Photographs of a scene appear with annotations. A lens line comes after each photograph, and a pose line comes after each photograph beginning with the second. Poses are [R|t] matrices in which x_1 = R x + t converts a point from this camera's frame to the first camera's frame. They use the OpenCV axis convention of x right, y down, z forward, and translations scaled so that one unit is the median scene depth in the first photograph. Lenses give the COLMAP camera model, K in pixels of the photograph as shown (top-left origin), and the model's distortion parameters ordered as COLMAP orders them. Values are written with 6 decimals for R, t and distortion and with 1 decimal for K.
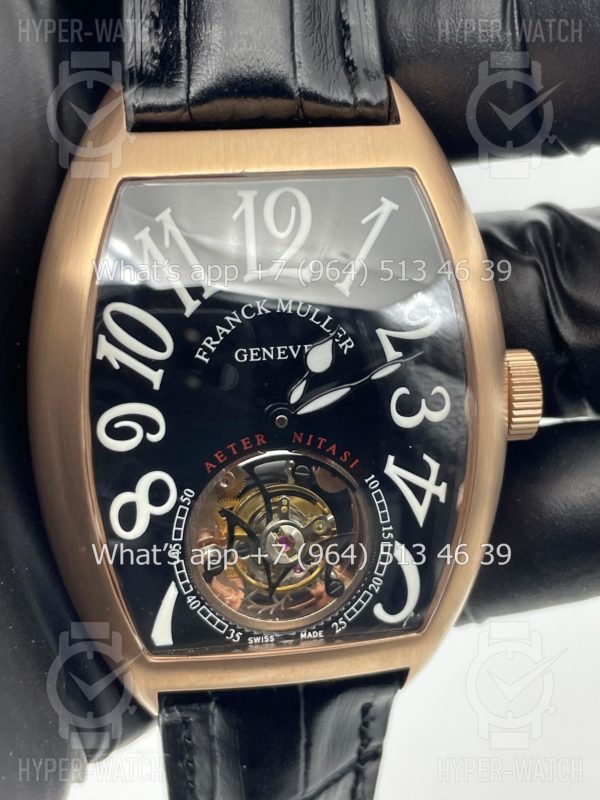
lens RADIAL K [[1292.1, 0, 297.4], [0, 1292.1, 395.4], [0, 0, 1]] dist [0.128689, 0.000000]
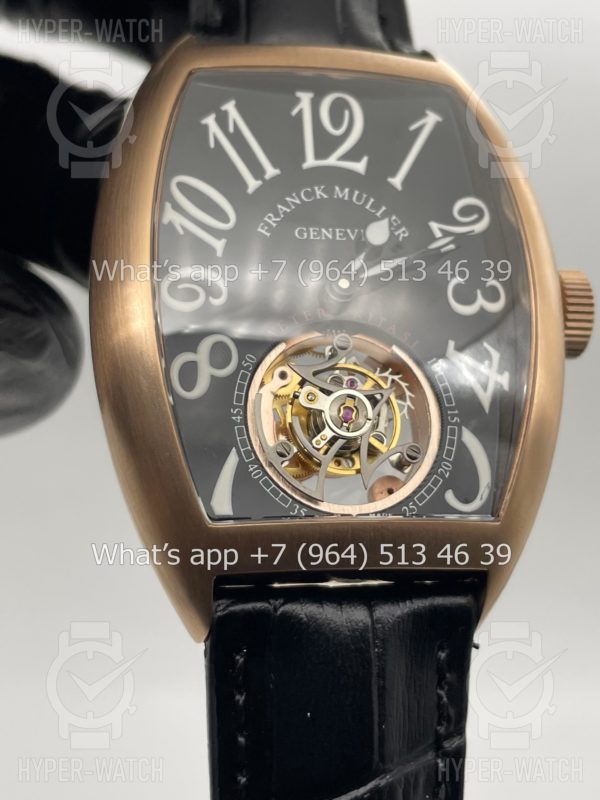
lens RADIAL K [[1292.1, 0, 298.8], [0, 1292.1, 403.4], [0, 0, 1]] dist [0.128689, 0.000000]
pose [[0.998771, -0.007605, 0.048972, -0.095559], [0.029868, 0.880903, -0.472354, 0.567061], [-0.039548, 0.473236, 0.880047, 0.156650]]
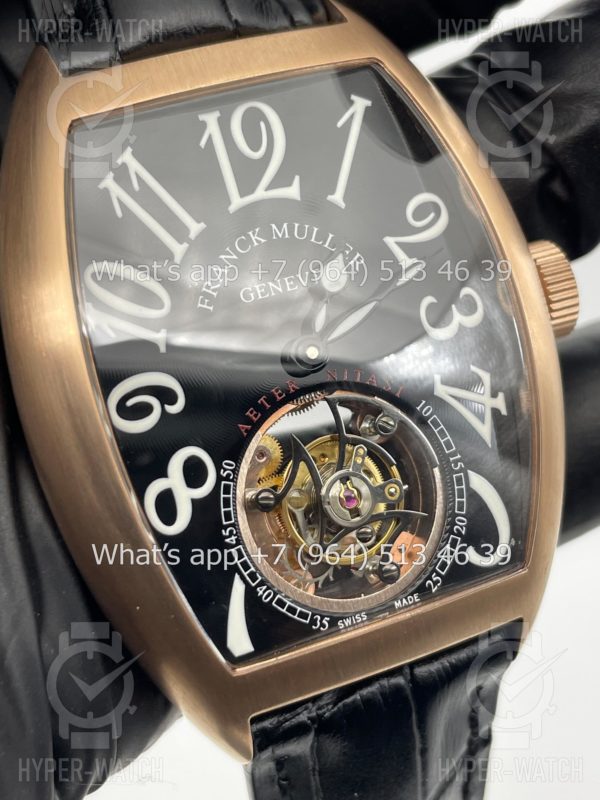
lens RADIAL K [[1292.1, 0, 298.2], [0, 1292.1, 399.7], [0, 0, 1]] dist [0.128689, 0.000000]
pose [[0.960016, -0.246618, 0.132473, -0.142226], [0.268663, 0.944629, -0.188403, 0.208129], [-0.078674, 0.216461, 0.973116, 0.156283]]
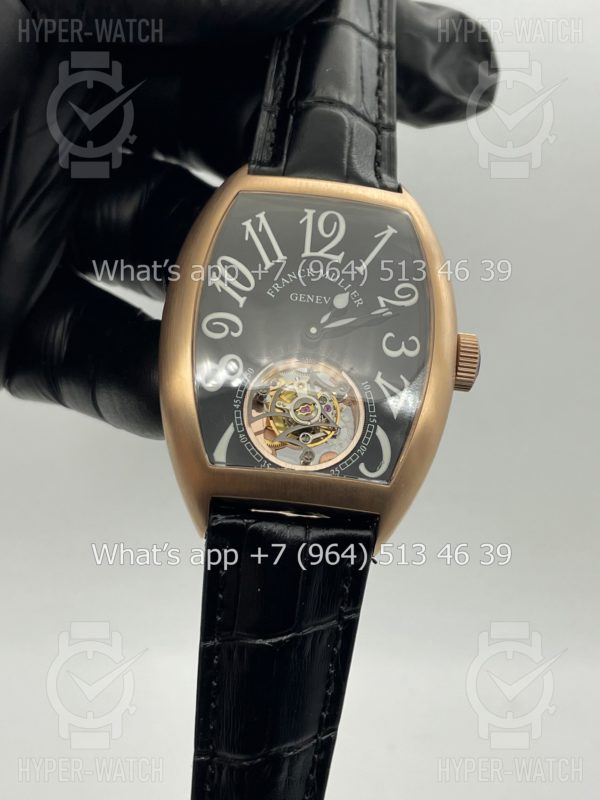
lens RADIAL K [[1292.1, 0, 294.0], [0, 1292.1, 403.2], [0, 0, 1]] dist [0.128689, 0.000000]
pose [[0.989926, 0.091102, -0.108388, 0.146827], [-0.132474, 0.866169, -0.481874, 0.875791], [0.049982, 0.491378, 0.869511, -0.371277]]
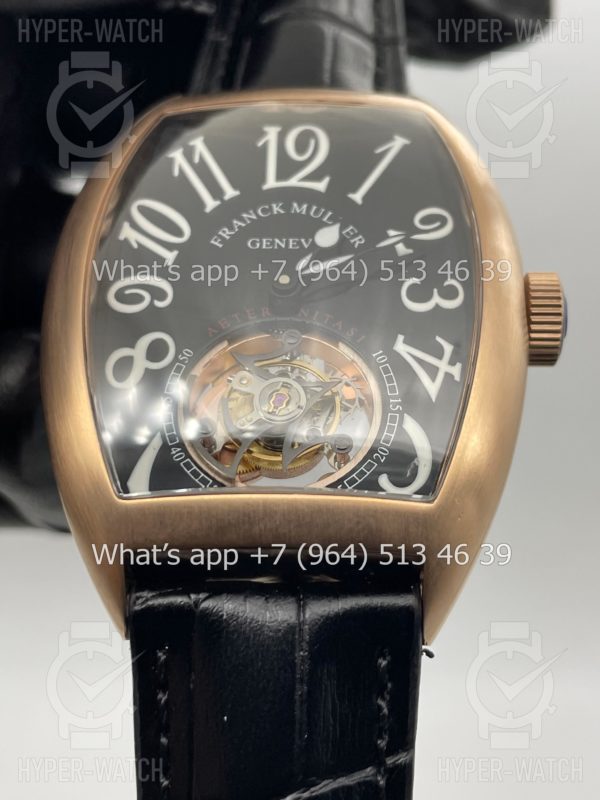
lens RADIAL K [[1292.1, 0, 301.5], [0, 1292.1, 396.2], [0, 0, 1]] dist [0.128689, 0.000000]
pose [[0.979624, -0.049230, -0.194715, 0.188851], [-0.096089, 0.736454, -0.669629, 0.745075], [0.176364, 0.674694, 0.716717, 0.337940]]
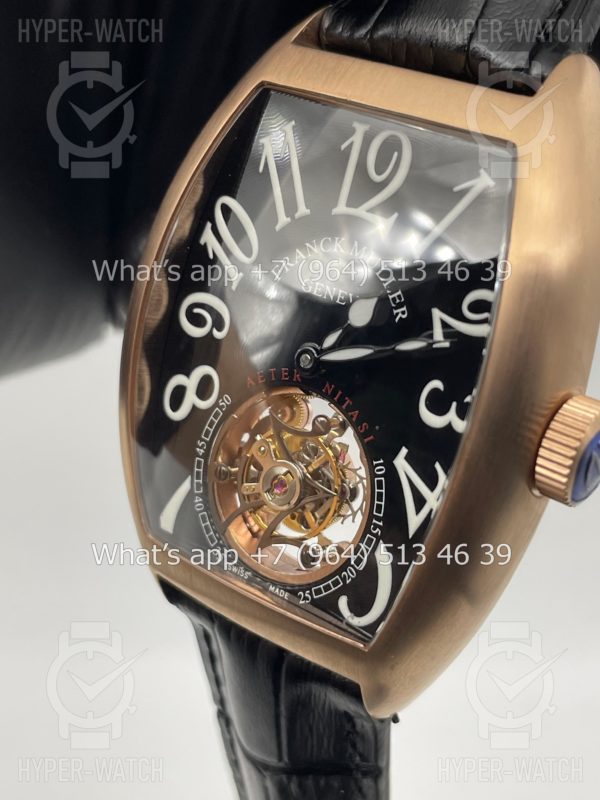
lens RADIAL K [[1292.1, 0, 301.6], [0, 1292.1, 395.0], [0, 0, 1]] dist [0.128689, 0.000000]
pose [[0.684210, 0.351213, -0.639145, 0.600962], [-0.399328, 0.913765, 0.074634, -0.026347], [0.610241, 0.204163, 0.765457, 0.261474]]
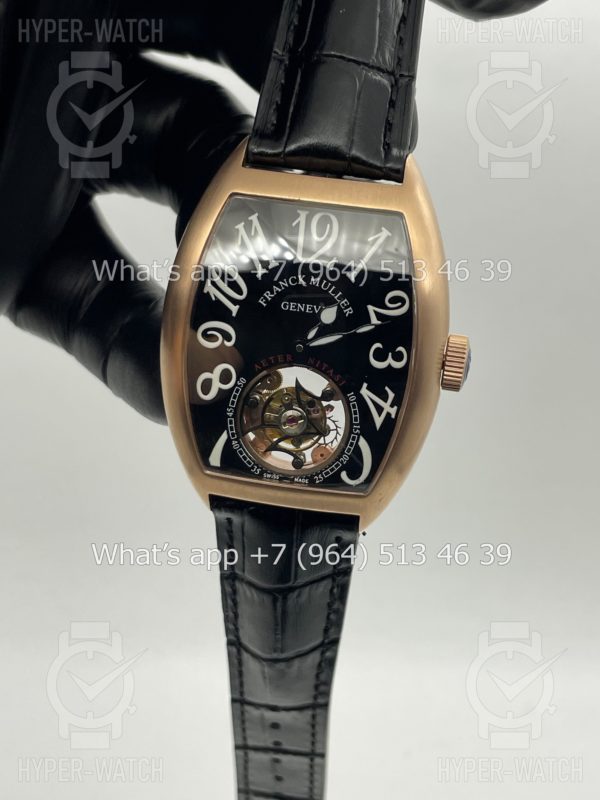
lens RADIAL K [[1292.1, 0, 299.4], [0, 1292.1, 404.4], [0, 0, 1]] dist [0.128689, 0.000000]
pose [[0.947235, 0.196521, -0.253228, 0.423956], [-0.193412, 0.980406, 0.037372, 0.028657], [0.255611, 0.013578, 0.966684, -0.625279]]
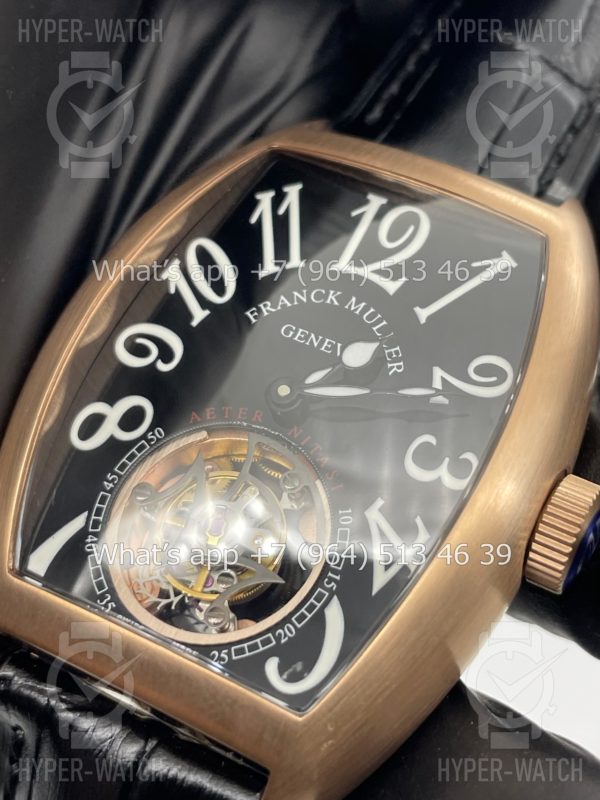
lens RADIAL K [[1292.1, 0, 307.3], [0, 1292.1, 397.6], [0, 0, 1]] dist [0.128689, 0.000000]
pose [[0.821960, 0.300767, -0.483655, 0.419561], [-0.532175, 0.708117, -0.464068, 0.414855], [0.202908, 0.638834, 0.742105, 0.349273]]
